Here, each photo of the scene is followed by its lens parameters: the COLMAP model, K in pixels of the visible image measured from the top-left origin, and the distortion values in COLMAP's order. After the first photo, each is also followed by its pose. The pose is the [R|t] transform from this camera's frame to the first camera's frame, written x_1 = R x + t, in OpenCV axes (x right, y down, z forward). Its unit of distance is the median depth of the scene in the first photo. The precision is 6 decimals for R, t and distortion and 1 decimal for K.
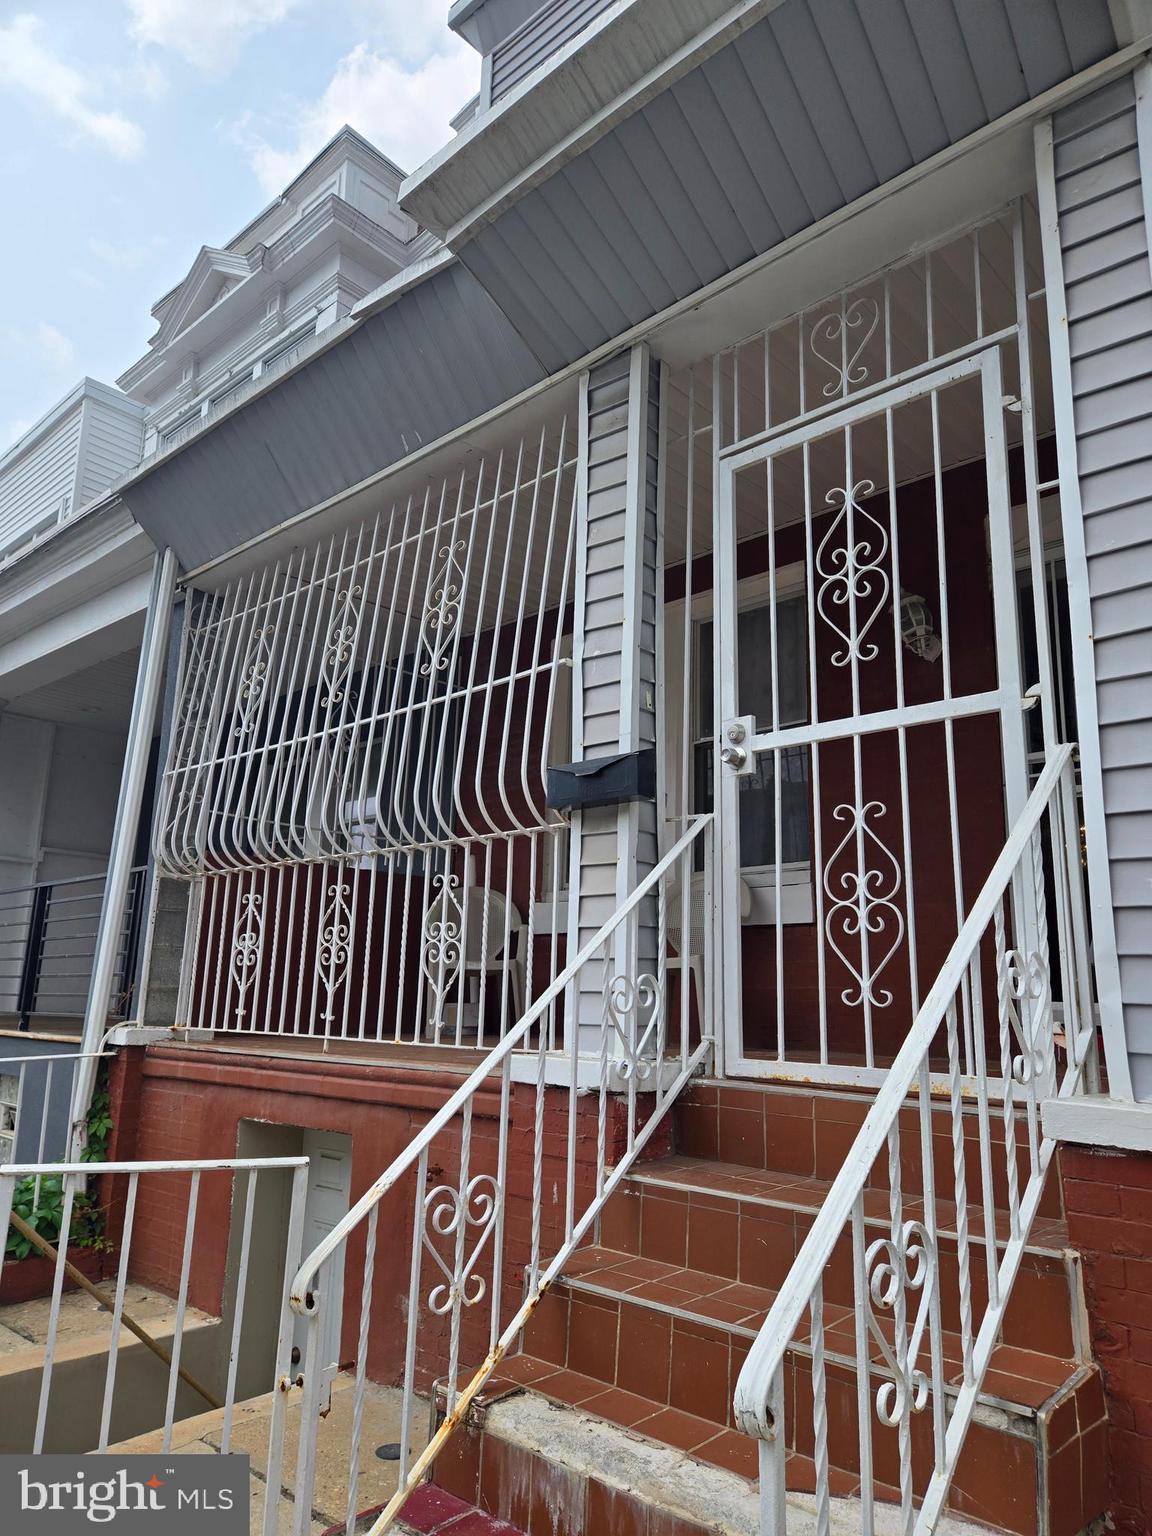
lens RADIAL K [[1027.0, 0, 578.7], [0, 1027.0, 776.8], [0, 0, 1]] dist [0.070065, -0.062586]
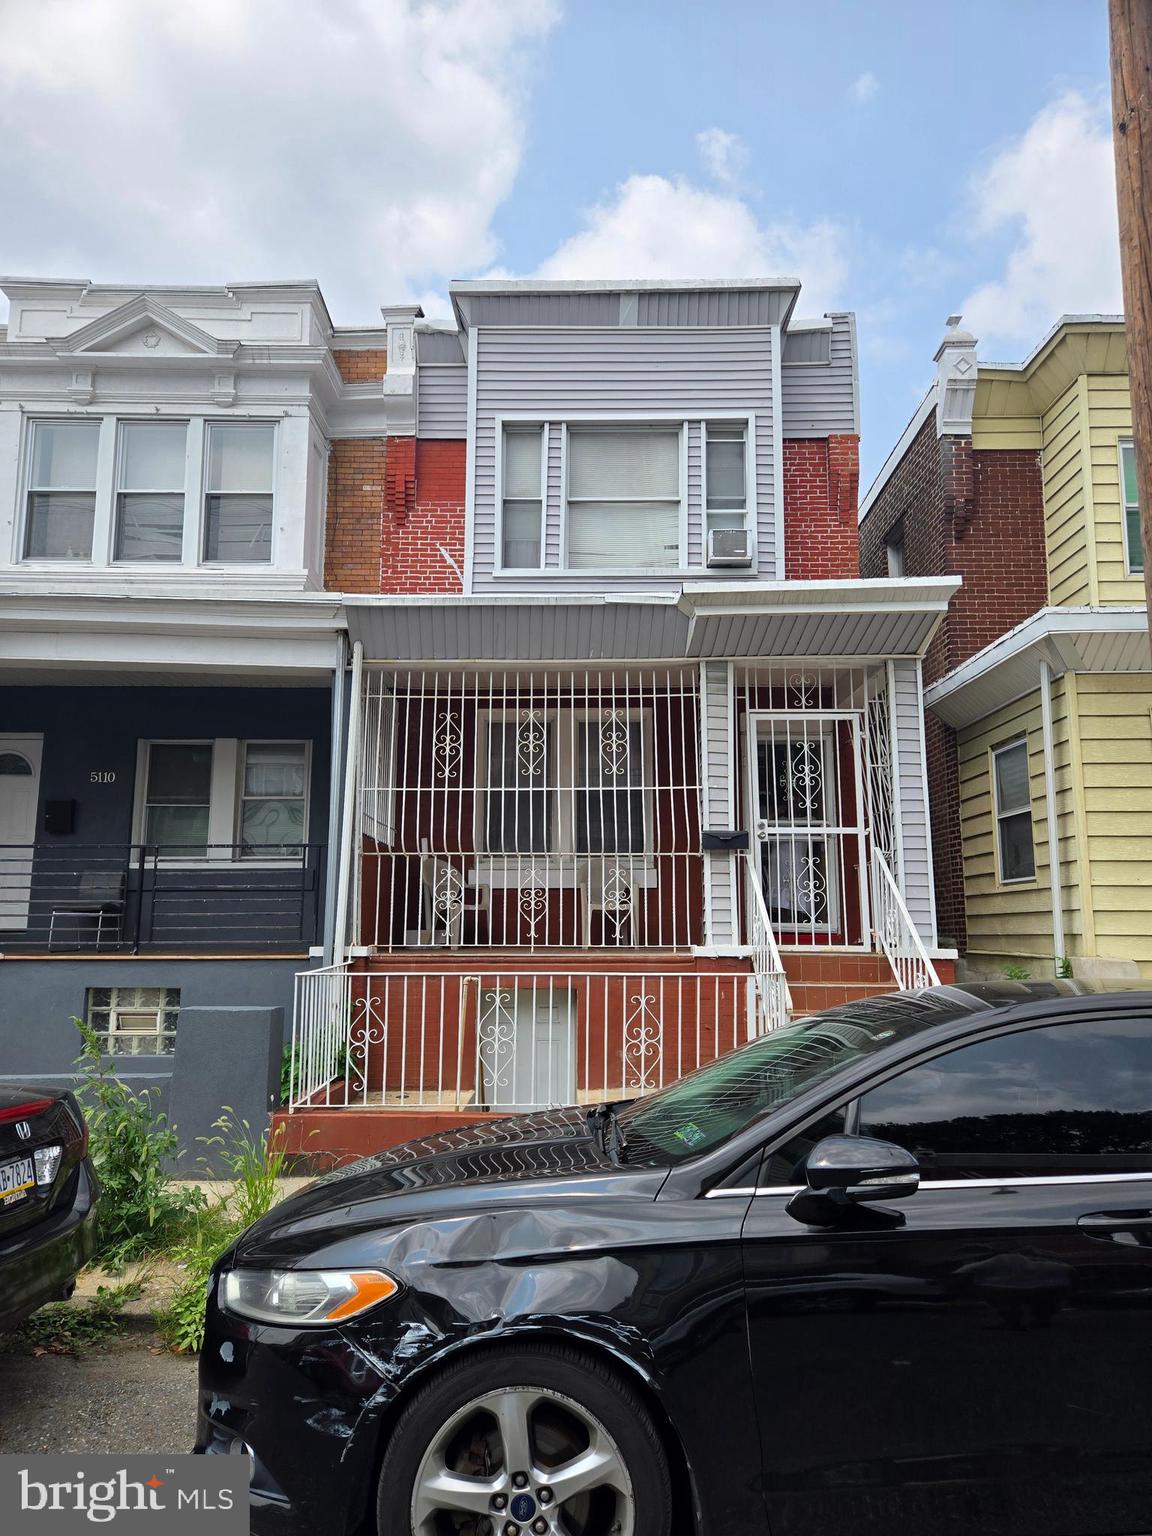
lens RADIAL K [[1027.0, 0, 578.7], [0, 1027.0, 776.8], [0, 0, 1]] dist [0.070065, -0.062586]
pose [[0.732144, 0.078072, 0.676661, -2.033631], [-0.129773, 0.991201, 0.026051, -0.177621], [-0.668673, -0.106885, 0.735834, -0.644578]]
